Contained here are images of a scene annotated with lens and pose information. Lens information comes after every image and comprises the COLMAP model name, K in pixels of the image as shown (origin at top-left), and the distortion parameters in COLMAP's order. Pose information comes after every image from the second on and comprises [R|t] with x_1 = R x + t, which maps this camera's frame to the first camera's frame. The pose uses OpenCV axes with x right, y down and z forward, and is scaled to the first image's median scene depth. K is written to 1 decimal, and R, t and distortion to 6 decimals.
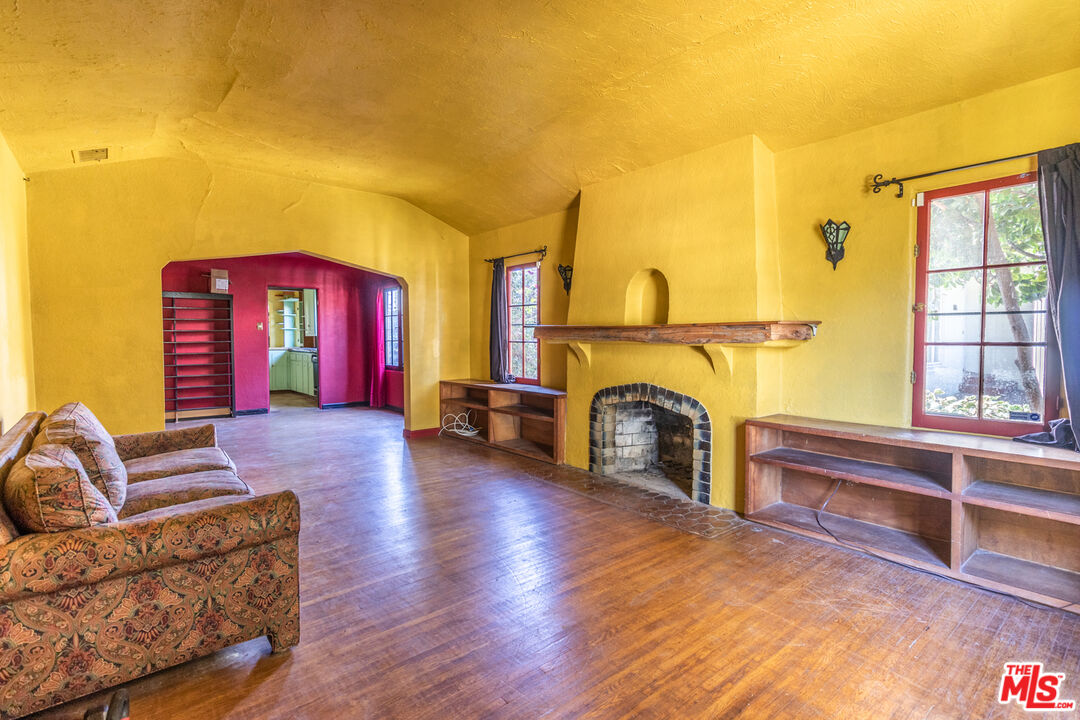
lens RADIAL K [[515.3, 0, 540.0], [0, 515.3, 360.0], [0, 0, 1]] dist [-0.001048, 0.000545]
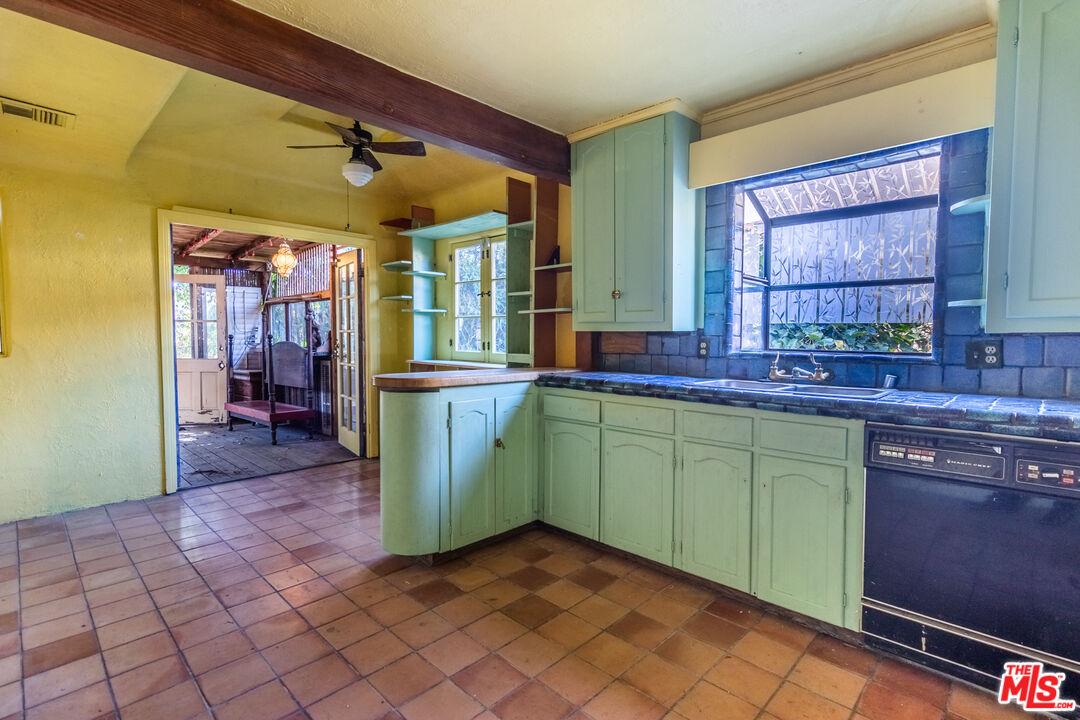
lens RADIAL K [[515.3, 0, 540.0], [0, 515.3, 360.0], [0, 0, 1]] dist [-0.001048, 0.000545]
pose [[0.994486, -0.001421, 0.104864, -1.194082], [0.000694, 0.999975, 0.006970, -0.076146], [-0.104872, -0.006859, 0.994462, 1.673545]]
